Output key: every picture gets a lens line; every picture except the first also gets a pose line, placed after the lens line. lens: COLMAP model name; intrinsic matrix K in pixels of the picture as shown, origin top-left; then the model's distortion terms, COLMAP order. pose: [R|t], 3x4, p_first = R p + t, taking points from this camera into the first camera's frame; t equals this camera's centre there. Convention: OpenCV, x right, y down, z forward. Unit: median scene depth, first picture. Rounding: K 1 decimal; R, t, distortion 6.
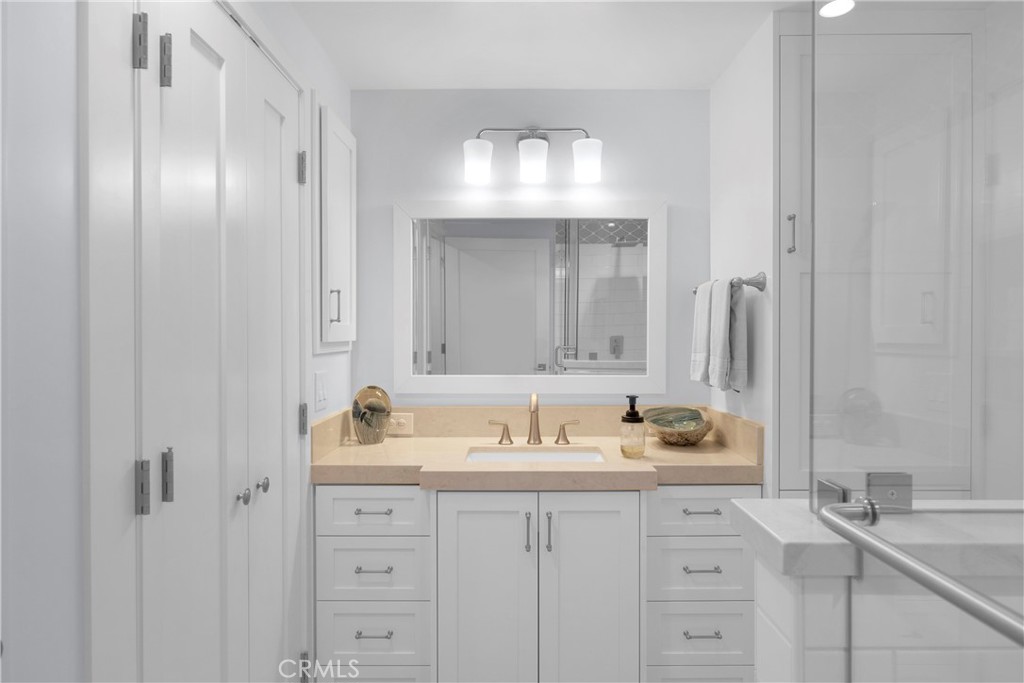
lens RADIAL K [[675.2, 0, 511.2], [0, 675.2, 339.1], [0, 0, 1]] dist [-0.012667, -0.002051]
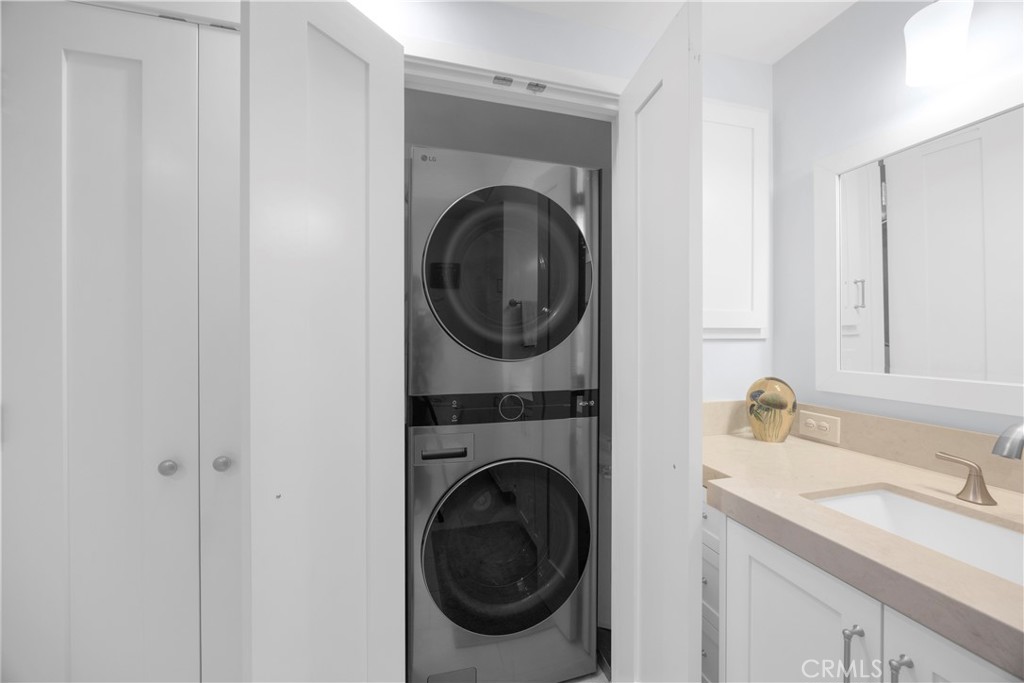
lens RADIAL K [[388.8, 0, 511.1], [0, 388.8, 339.8], [0, 0, 1]] dist [-0.003293, -0.000742]
pose [[0.269932, 0.005251, -0.962865, 0.197734], [-0.006936, 0.999970, 0.003509, 0.020054], [0.962854, 0.005731, 0.269960, 0.527921]]
